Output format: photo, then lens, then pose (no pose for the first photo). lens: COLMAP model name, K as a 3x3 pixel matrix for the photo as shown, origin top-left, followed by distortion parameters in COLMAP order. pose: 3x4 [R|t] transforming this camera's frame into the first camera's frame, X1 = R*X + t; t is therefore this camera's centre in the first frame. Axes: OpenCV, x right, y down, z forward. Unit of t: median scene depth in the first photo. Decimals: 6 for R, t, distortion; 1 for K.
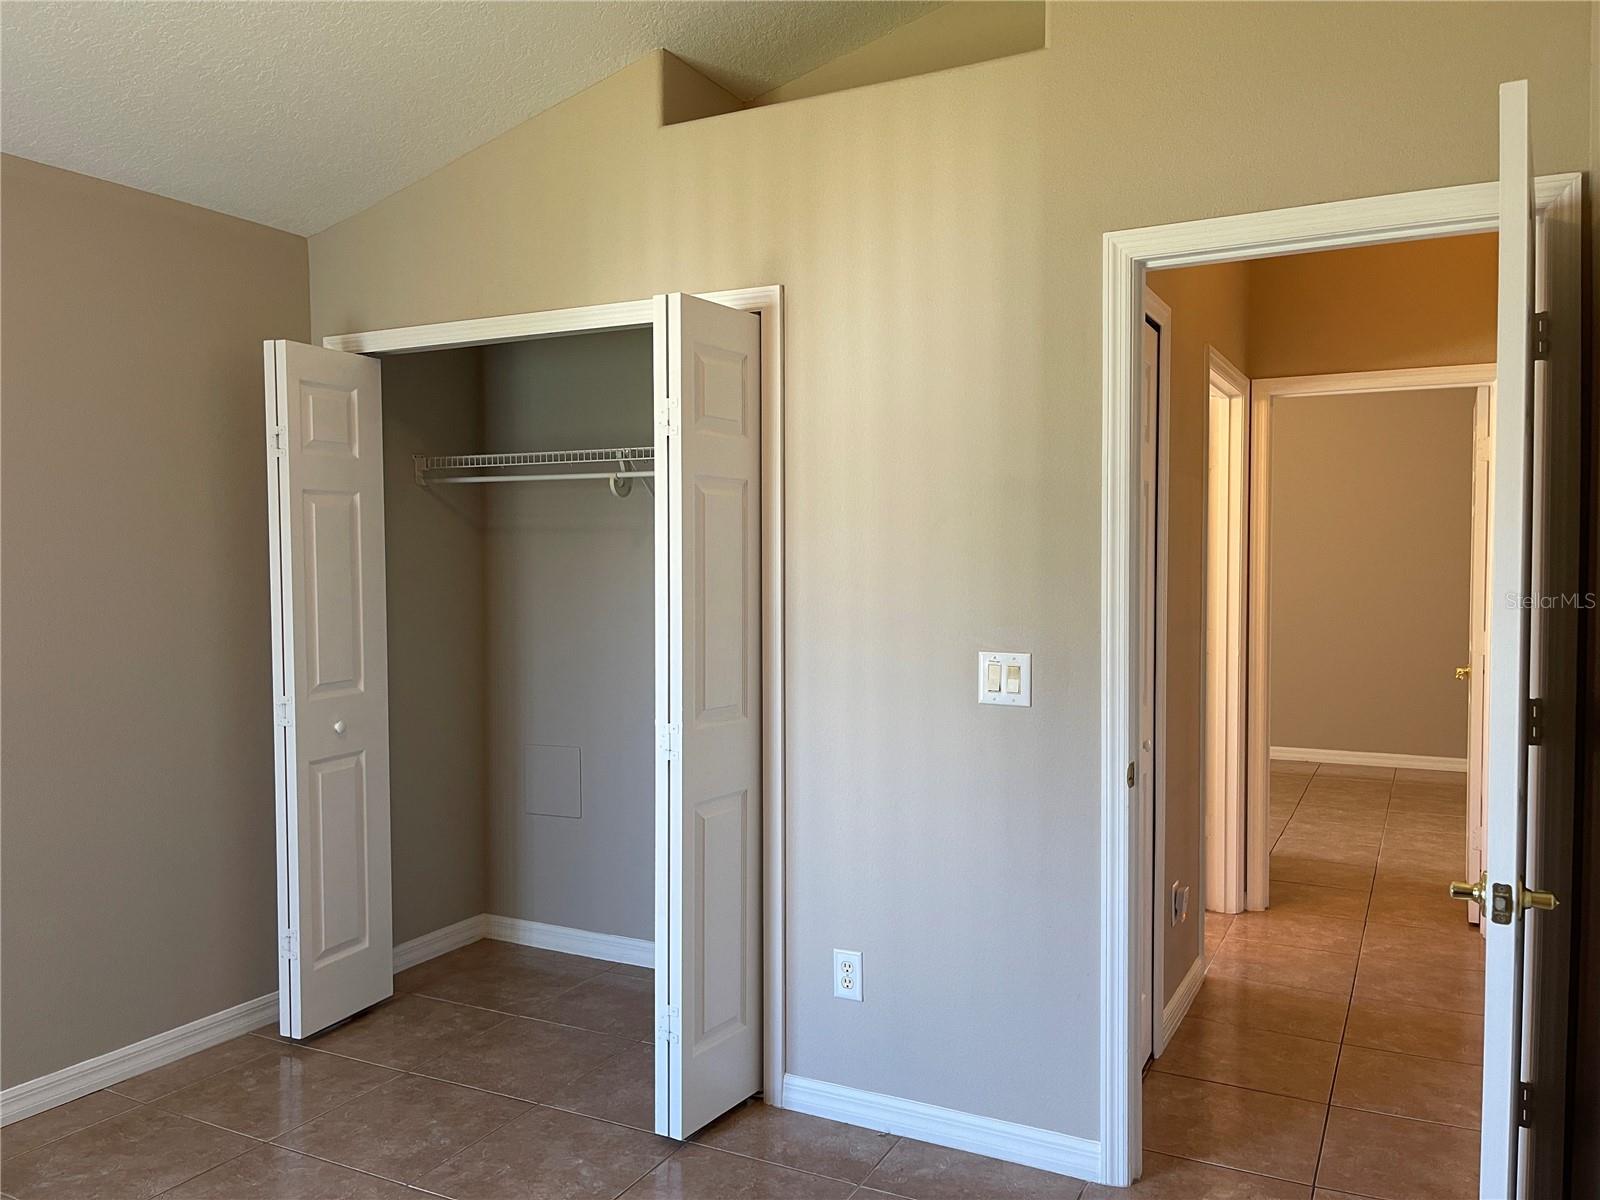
lens RADIAL K [[1207.1, 0, 762.8], [0, 1207.1, 611.8], [0, 0, 1]] dist [0.056986, -0.070852]
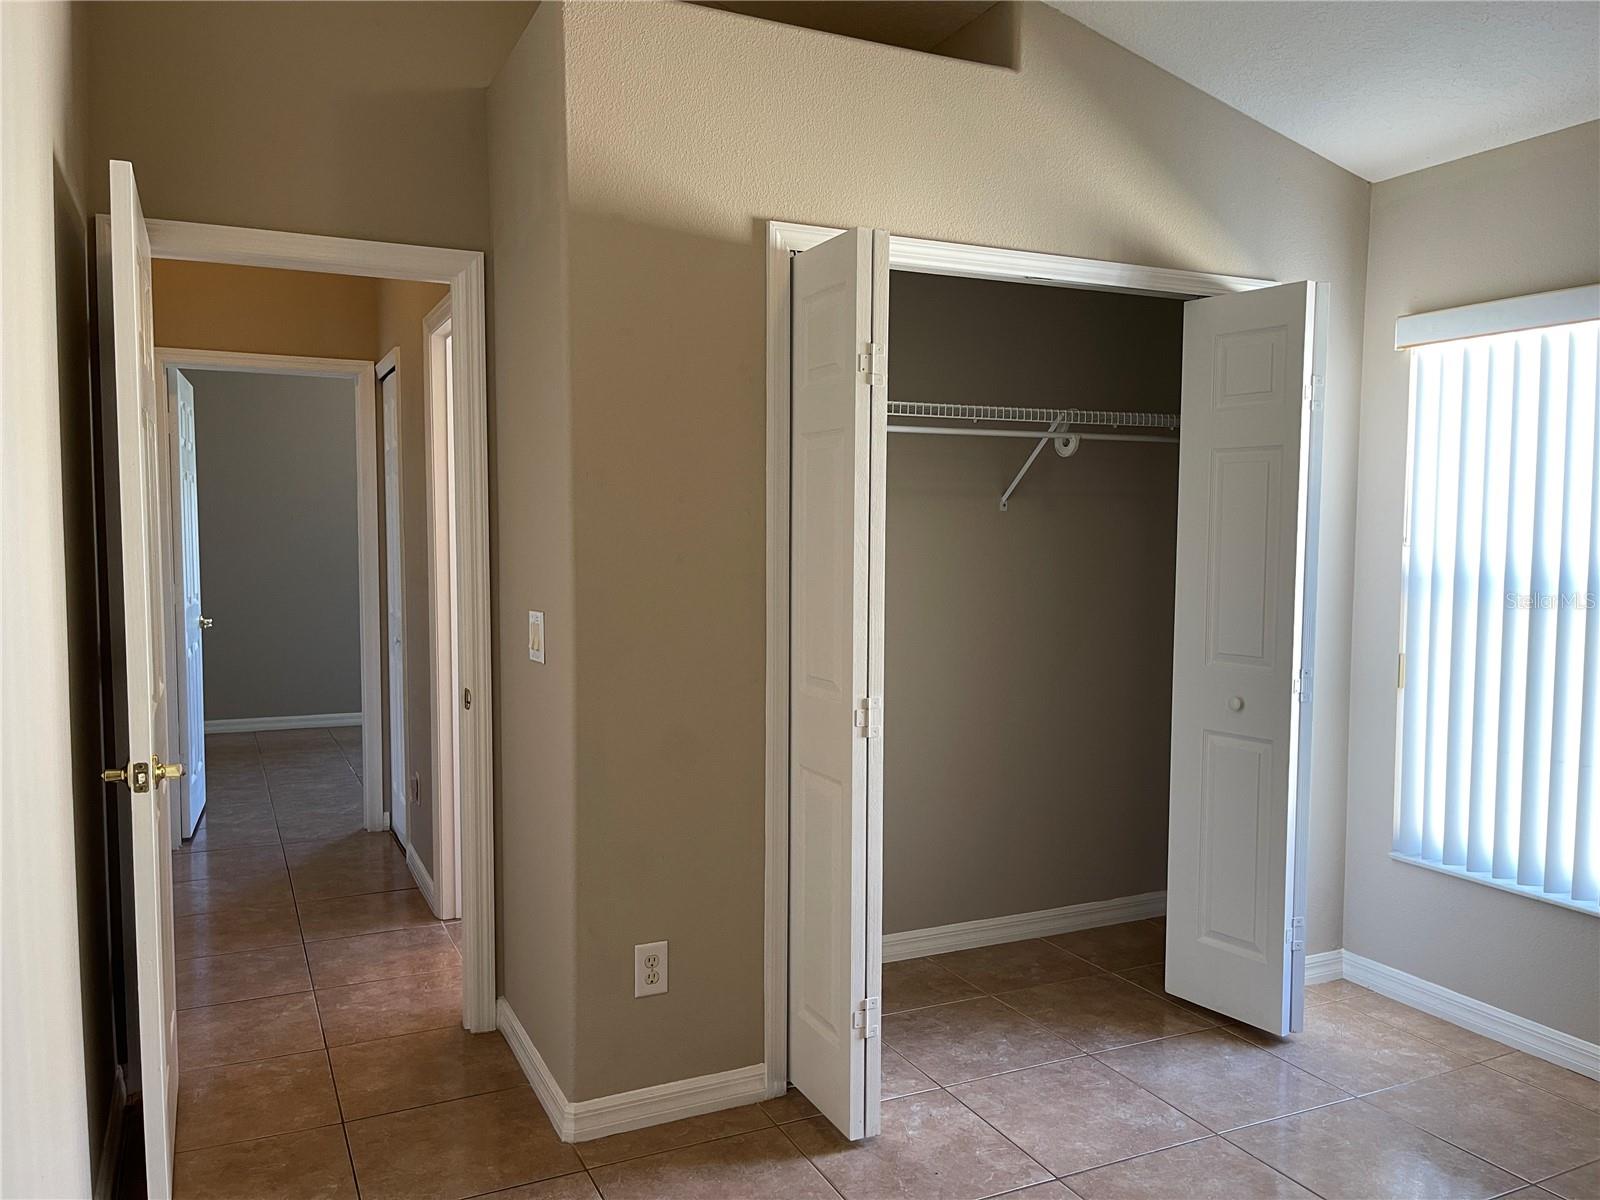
lens RADIAL K [[1207.1, 0, 799.0], [0, 1207.1, 603.7], [0, 0, 1]] dist [0.056986, -0.070852]
pose [[-0.577087, 0.055890, -0.814768, 0.997181], [-0.044000, 0.994079, 0.099355, -0.082329], [0.815497, 0.093186, -0.571210, 1.785116]]
